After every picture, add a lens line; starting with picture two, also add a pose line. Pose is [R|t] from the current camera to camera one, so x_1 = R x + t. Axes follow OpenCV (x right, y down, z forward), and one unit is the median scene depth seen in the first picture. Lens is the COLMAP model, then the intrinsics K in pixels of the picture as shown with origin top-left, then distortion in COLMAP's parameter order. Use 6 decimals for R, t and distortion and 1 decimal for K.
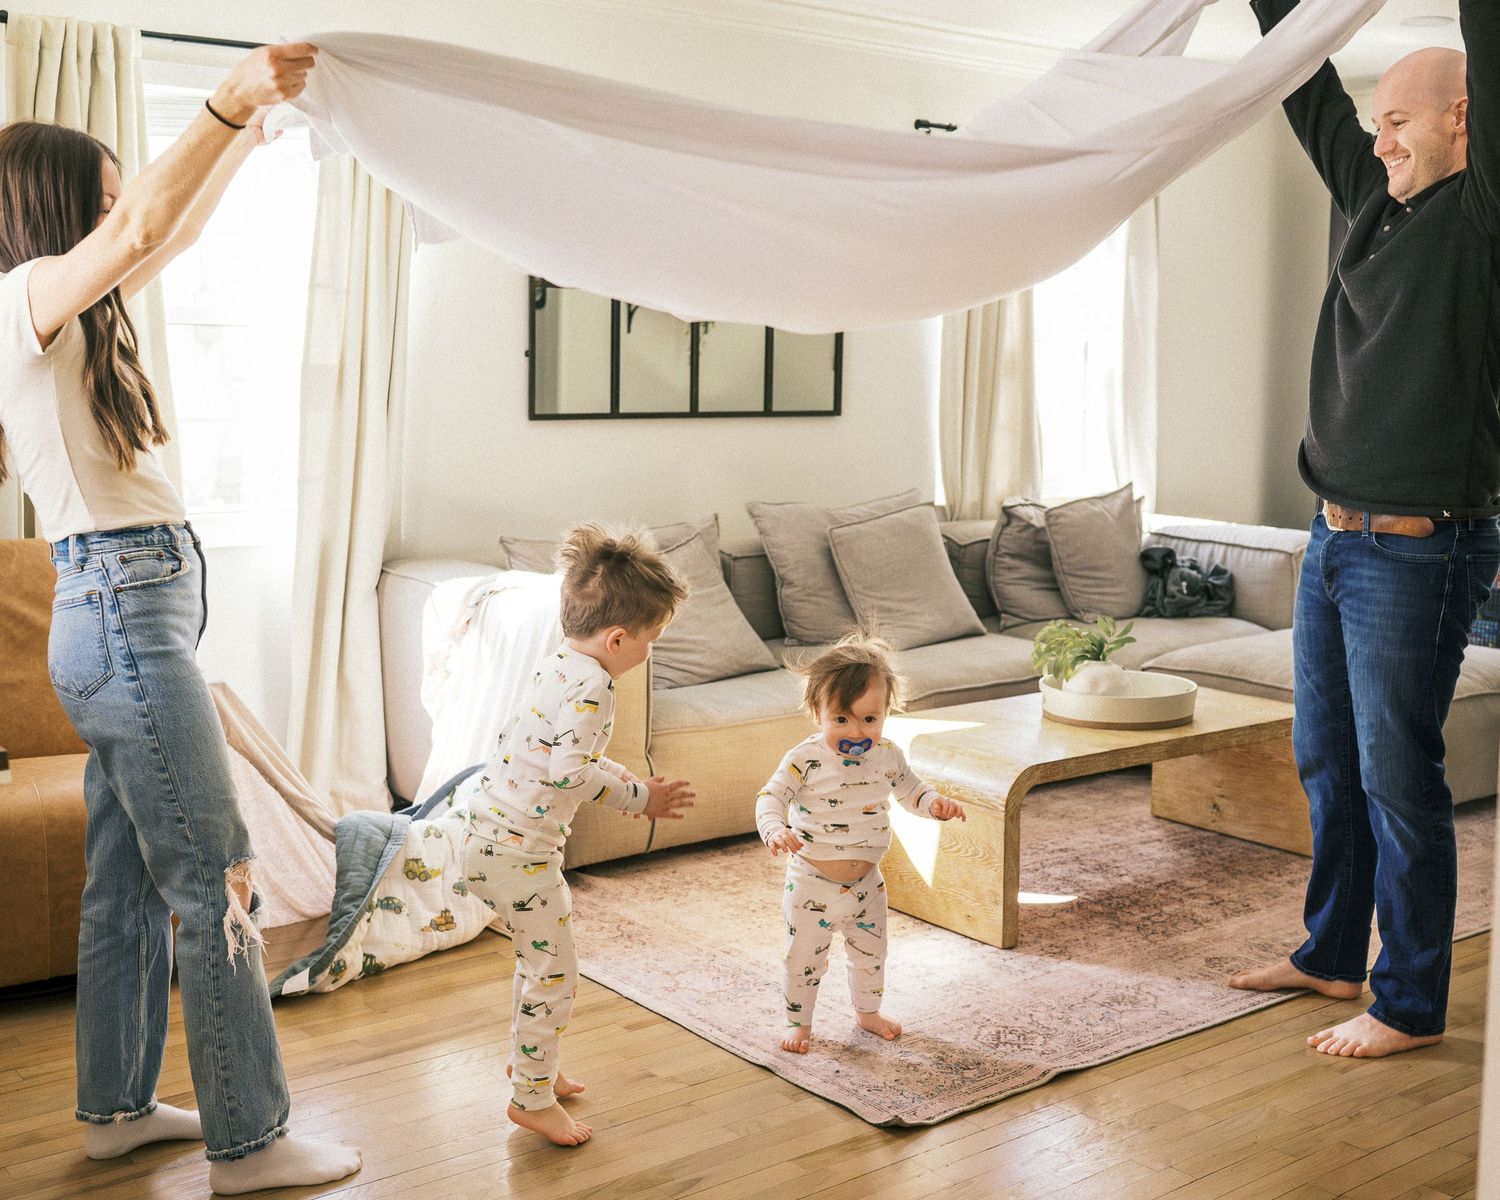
lens RADIAL K [[1781.8, 0, 812.7], [0, 1781.8, 598.5], [0, 0, 1]] dist [-0.003293, -0.023362]
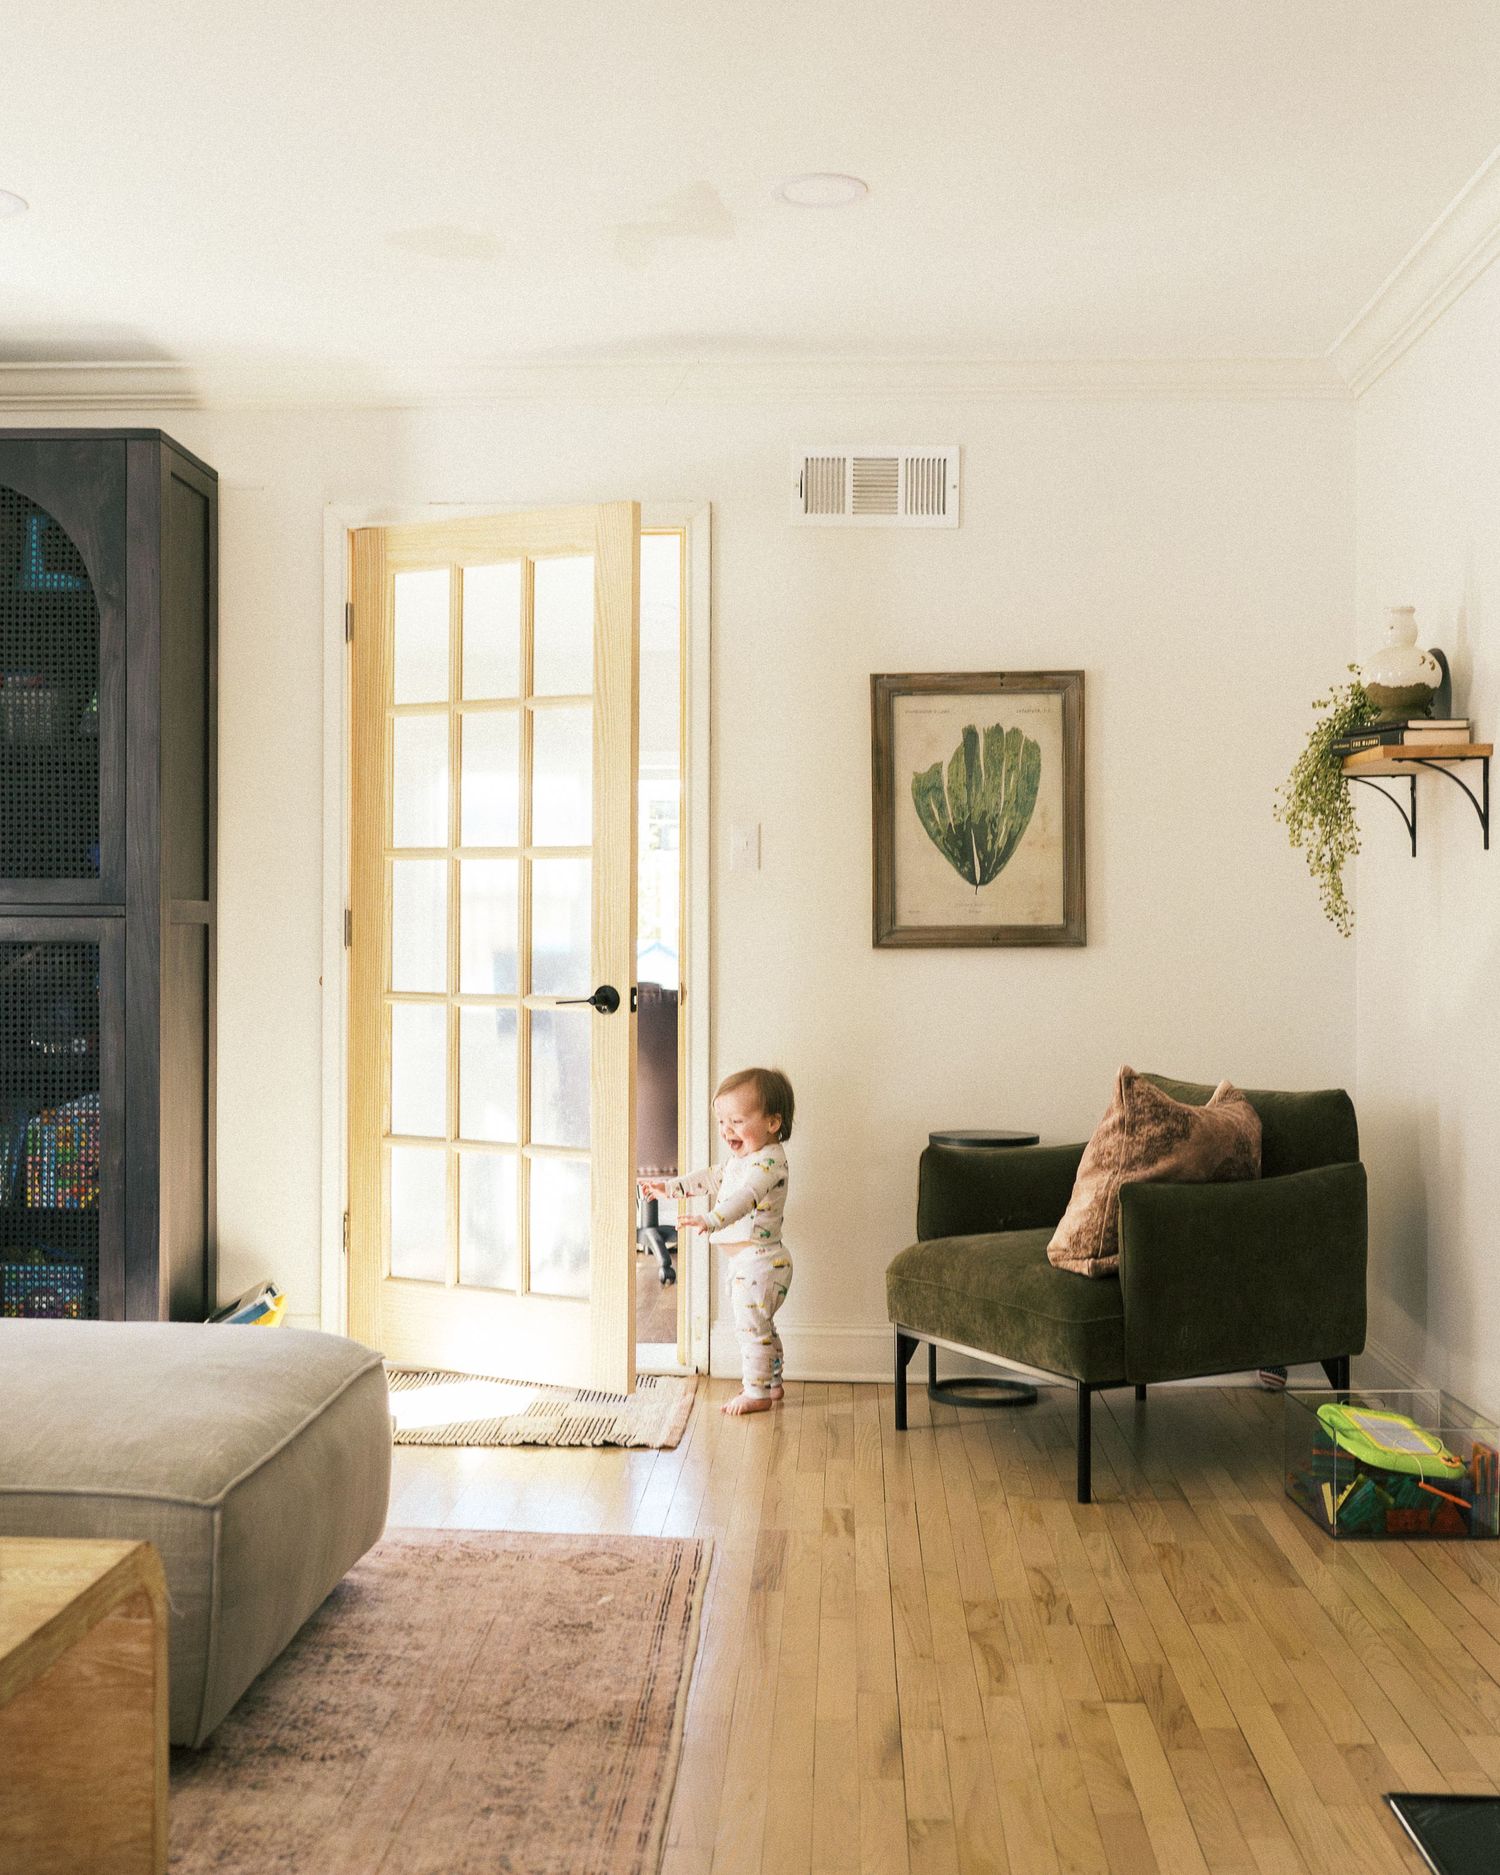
lens RADIAL K [[2160.2, 0, 749.8], [0, 2160.2, 938.1], [0, 0, 1]] dist [-0.009586, -0.009865]
pose [[0.658123, -0.009565, 0.752850, -0.007159], [0.098876, 0.992357, -0.073827, -0.029336], [-0.746390, 0.123026, 0.654039, 0.532781]]
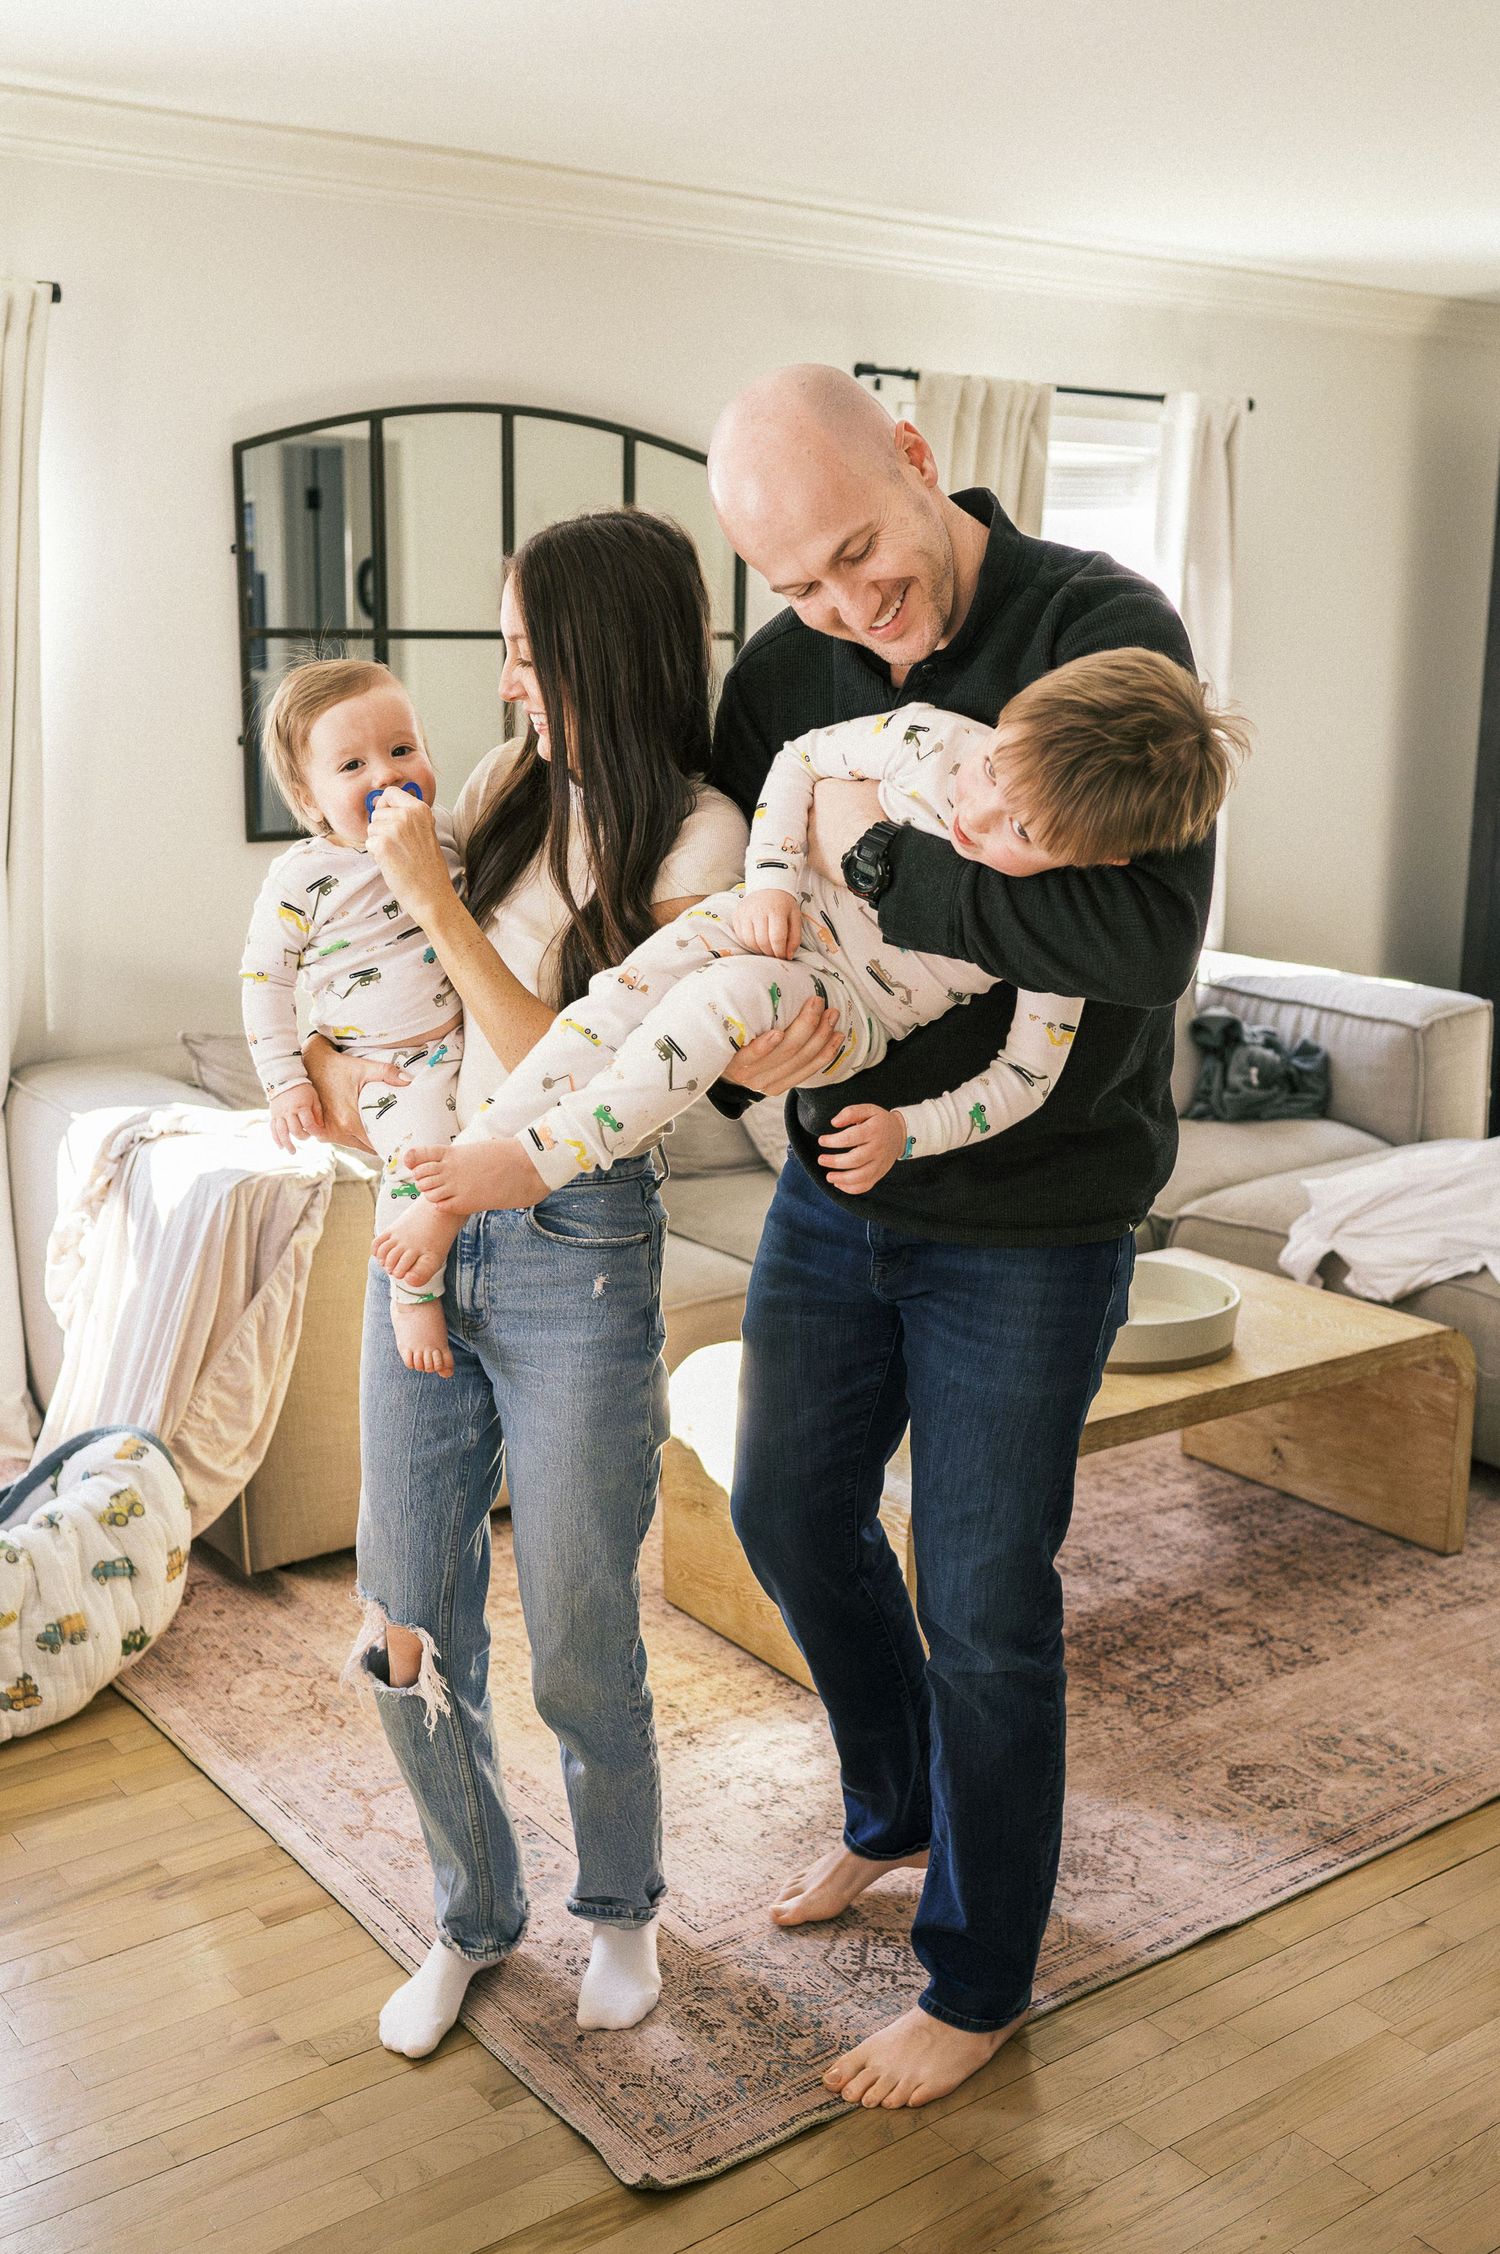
lens RADIAL K [[2258.3, 0, 759.1], [0, 2258.3, 1161.1], [0, 0, 1]] dist [0.001657, -0.013523]
pose [[0.999320, 0.004039, -0.036650, 0.072598], [-0.000636, 0.995721, 0.092403, -0.071048], [0.036866, -0.092317, 0.995047, 0.195894]]
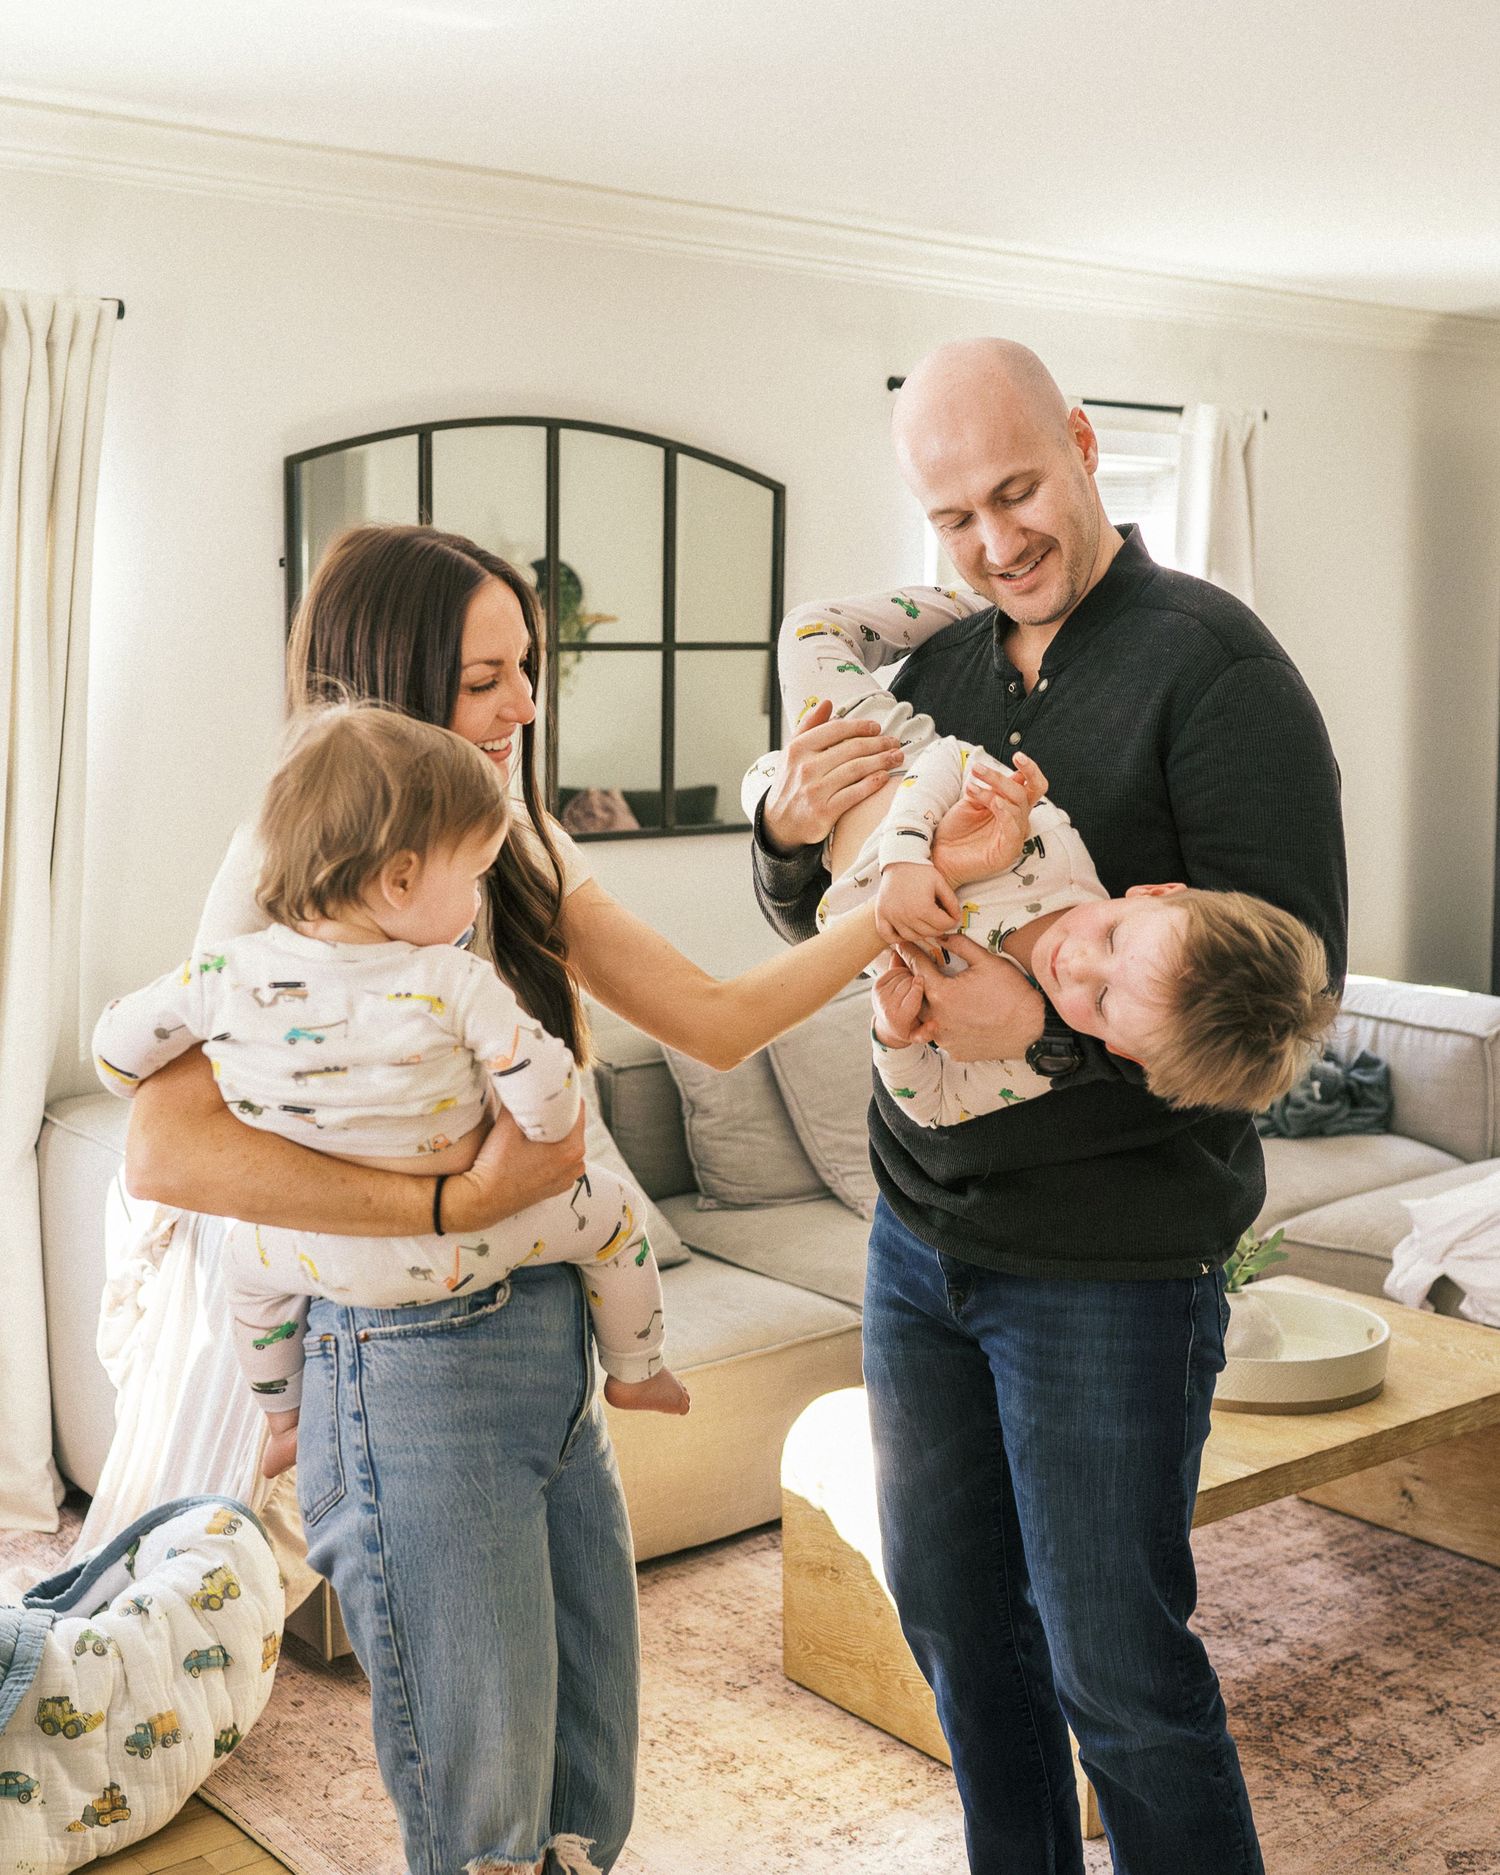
lens RADIAL K [[2335.3, 0, 737.7], [0, 2335.3, 866.0], [0, 0, 1]] dist [0.003981, -0.003502]
pose [[0.999921, -0.011540, 0.004959, -0.005194], [0.011728, 0.999140, -0.039766, -0.075450], [-0.004496, 0.039821, 0.999197, 0.207181]]
